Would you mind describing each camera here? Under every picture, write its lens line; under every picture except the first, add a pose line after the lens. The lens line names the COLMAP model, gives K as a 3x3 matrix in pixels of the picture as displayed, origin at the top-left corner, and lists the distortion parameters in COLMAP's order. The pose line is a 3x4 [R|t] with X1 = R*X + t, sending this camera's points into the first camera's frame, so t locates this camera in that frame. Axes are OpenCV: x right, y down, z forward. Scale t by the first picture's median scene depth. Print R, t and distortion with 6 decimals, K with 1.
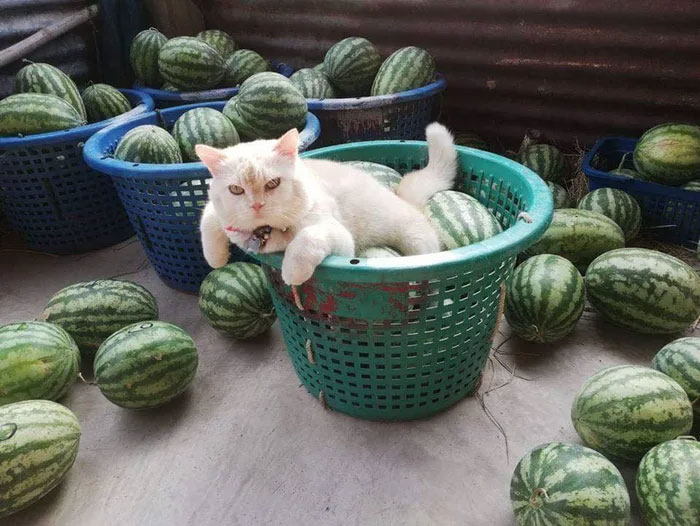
lens RADIAL K [[527.3, 0, 350.0], [0, 527.3, 263.0], [0, 0, 1]] dist [-0.000494, -0.005030]
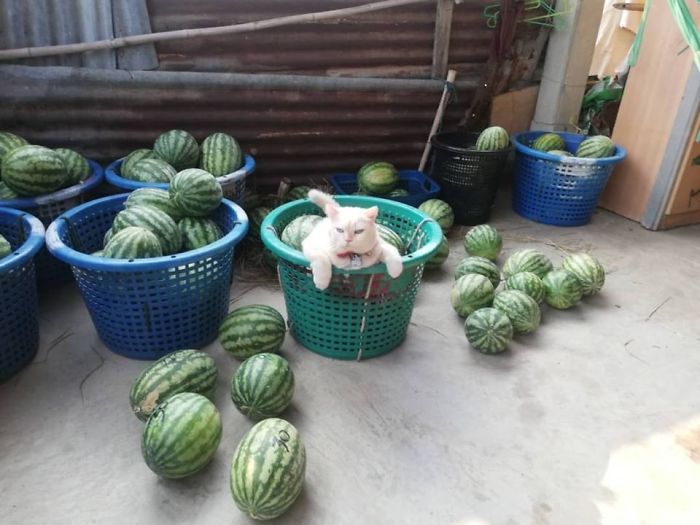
lens RADIAL K [[527.3, 0, 350.0], [0, 527.3, 262.5], [0, 0, 1]] dist [-0.000494, -0.005030]
pose [[0.652762, -0.271455, 0.707258, -0.909208], [0.320576, 0.944866, 0.066777, -0.106442], [-0.686391, 0.183141, 0.703795, -0.148036]]
